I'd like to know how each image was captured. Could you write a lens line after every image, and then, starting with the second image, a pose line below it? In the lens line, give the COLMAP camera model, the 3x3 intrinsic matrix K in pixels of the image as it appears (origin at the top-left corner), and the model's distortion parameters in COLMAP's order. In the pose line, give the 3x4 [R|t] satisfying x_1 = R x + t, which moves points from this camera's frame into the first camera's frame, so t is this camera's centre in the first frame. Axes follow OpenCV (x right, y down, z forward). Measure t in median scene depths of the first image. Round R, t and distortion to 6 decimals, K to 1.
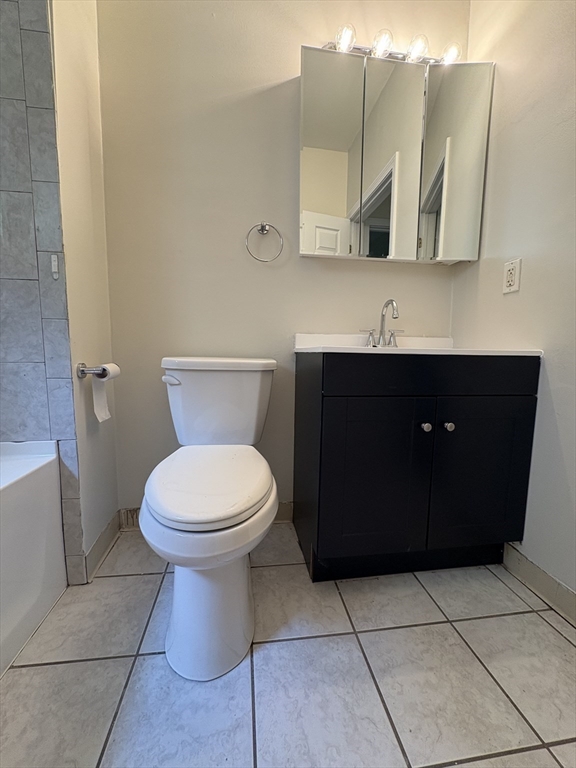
lens RADIAL K [[303.4, 0, 285.3], [0, 303.4, 385.9], [0, 0, 1]] dist [0.000029, -0.000670]
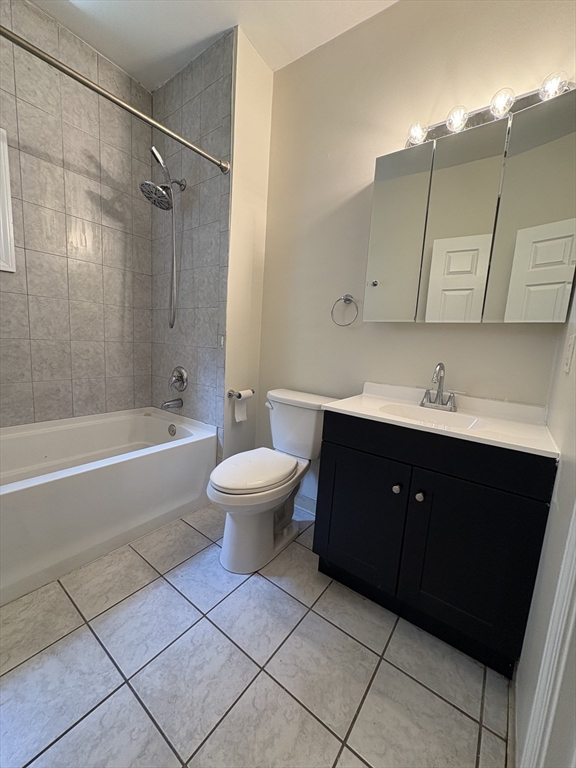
lens RADIAL K [[303.4, 0, 285.3], [0, 303.4, 385.9], [0, 0, 1]] dist [0.000029, -0.000670]
pose [[0.705766, 0.134568, -0.695547, 0.923245], [-0.125954, 0.989987, 0.063729, -0.272943], [0.697159, 0.042629, 0.715648, -0.129126]]
